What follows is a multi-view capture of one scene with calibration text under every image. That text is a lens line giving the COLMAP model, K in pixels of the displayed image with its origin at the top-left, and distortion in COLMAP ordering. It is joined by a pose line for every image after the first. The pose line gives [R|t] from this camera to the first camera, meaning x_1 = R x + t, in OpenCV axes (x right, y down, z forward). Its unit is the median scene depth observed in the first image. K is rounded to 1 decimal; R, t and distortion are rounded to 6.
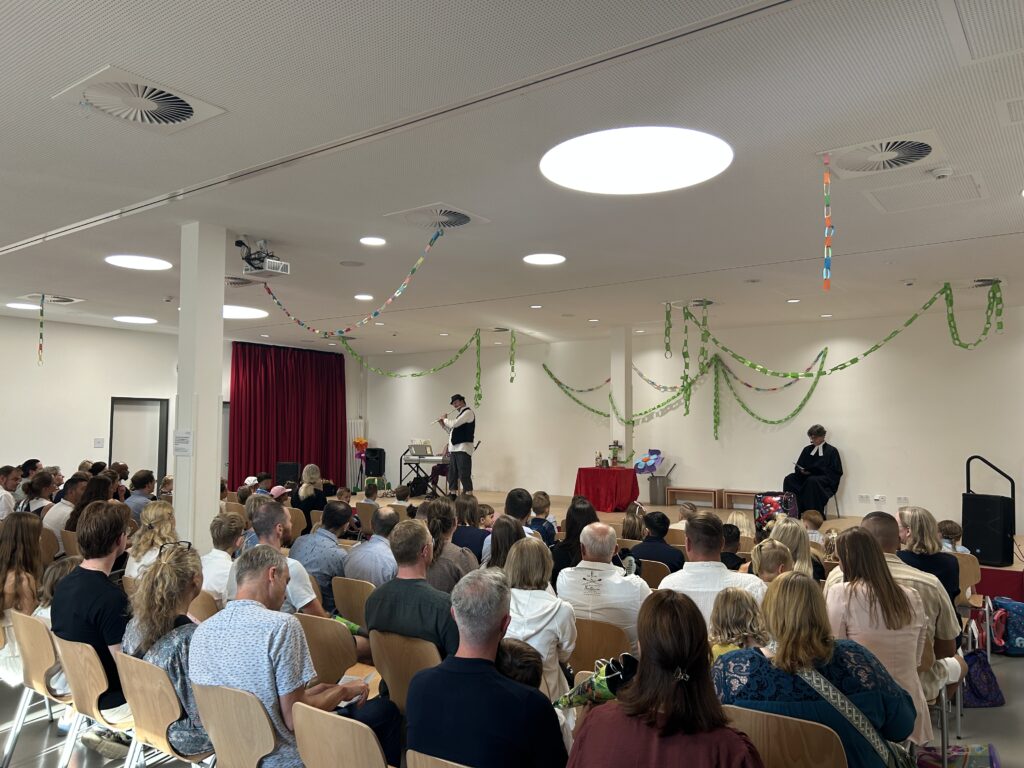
lens RADIAL K [[753.6, 0, 512.0], [0, 753.6, 384.0], [0, 0, 1]] dist [0.102008, -0.172289]
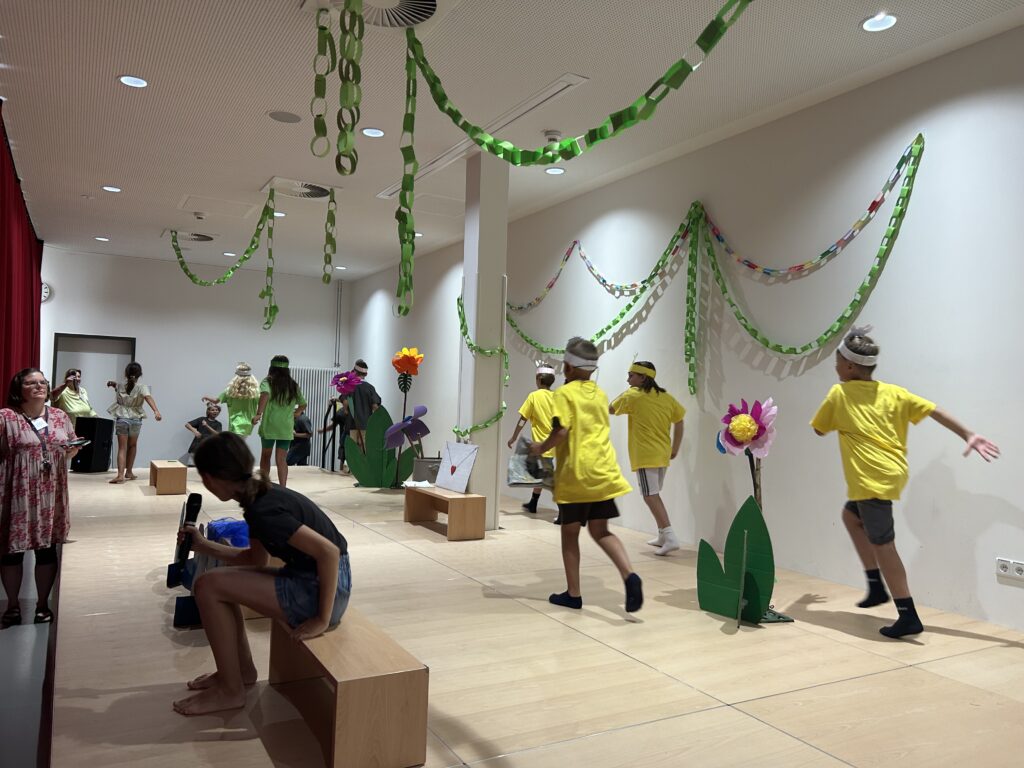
lens RADIAL K [[753.6, 0, 512.0], [0, 753.6, 384.0], [0, 0, 1]] dist [0.102008, -0.172289]
pose [[0.905308, 0.016858, -0.424421, 0.358549], [-0.002523, 0.999408, 0.034315, 0.051378], [0.424748, -0.029995, 0.904815, 0.544995]]
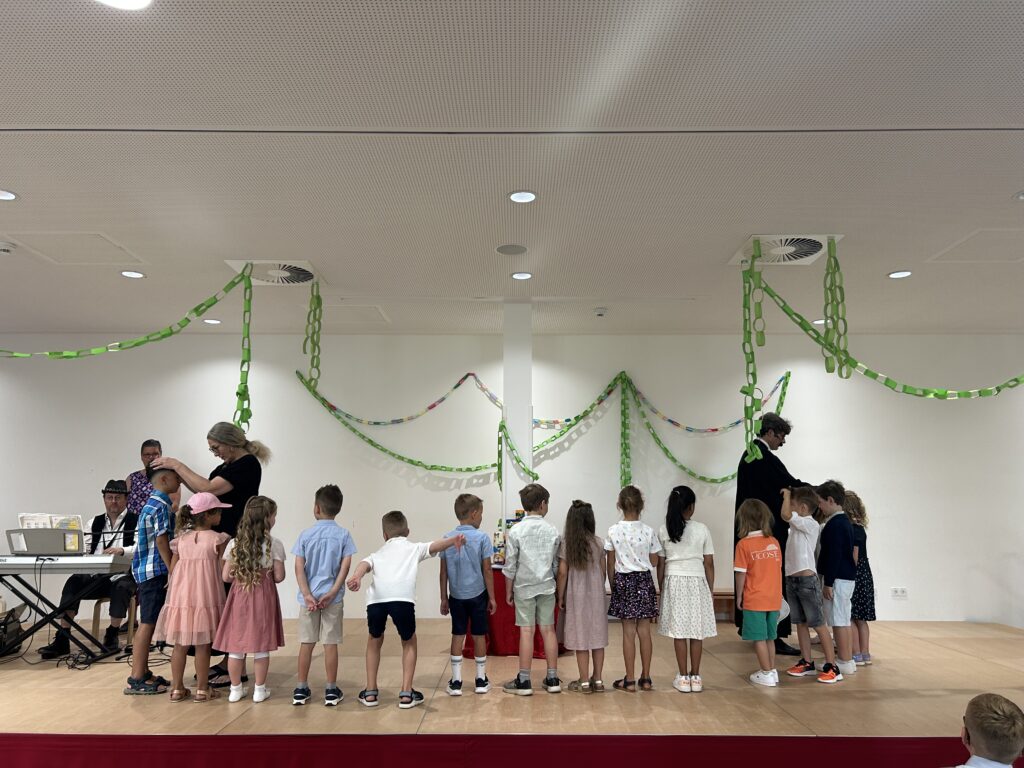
lens RADIAL K [[753.6, 0, 512.0], [0, 753.6, 384.0], [0, 0, 1]] dist [0.102008, -0.172289]
pose [[0.807916, 0.087572, 0.582754, -0.175088], [-0.033735, 0.994148, -0.102625, 0.038525], [-0.588331, 0.063253, 0.806143, 0.539189]]
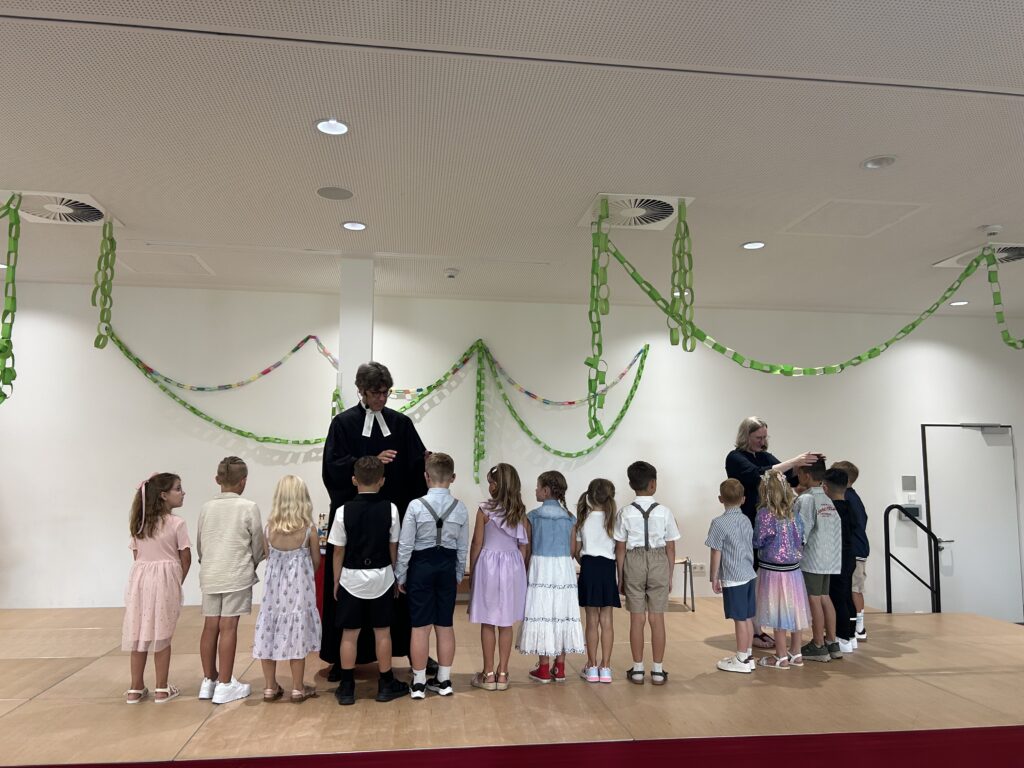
lens RADIAL K [[753.6, 0, 512.0], [0, 753.6, 384.0], [0, 0, 1]] dist [0.102008, -0.172289]
pose [[0.715223, 0.079806, 0.694325, -0.123793], [-0.045826, 0.996676, -0.067353, 0.033982], [-0.697392, 0.016354, 0.716503, 0.551329]]
